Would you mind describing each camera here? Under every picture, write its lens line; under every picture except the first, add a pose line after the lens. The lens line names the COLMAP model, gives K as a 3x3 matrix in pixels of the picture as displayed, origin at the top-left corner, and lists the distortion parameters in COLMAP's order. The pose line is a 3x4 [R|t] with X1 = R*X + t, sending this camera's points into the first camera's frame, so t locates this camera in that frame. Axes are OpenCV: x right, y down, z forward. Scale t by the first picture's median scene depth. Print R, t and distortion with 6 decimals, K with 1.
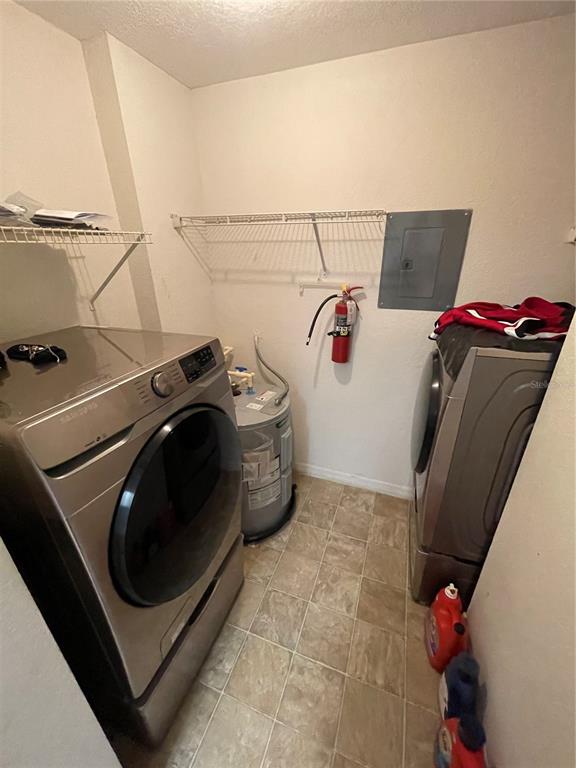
lens RADIAL K [[314.1, 0, 288.0], [0, 314.1, 384.0], [0, 0, 1]] dist [-0.000460, -0.000075]
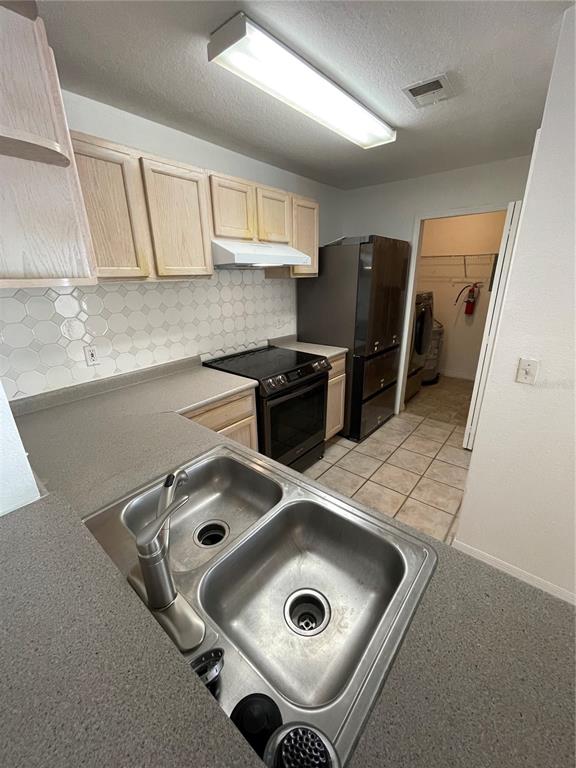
lens RADIAL K [[314.1, 0, 288.0], [0, 314.1, 384.0], [0, 0, 1]] dist [-0.000460, -0.000075]
pose [[0.944016, 0.108505, -0.311544, -0.335743], [-0.129761, 0.990370, -0.048266, 0.768660], [0.303307, 0.085990, 0.949005, -1.668646]]
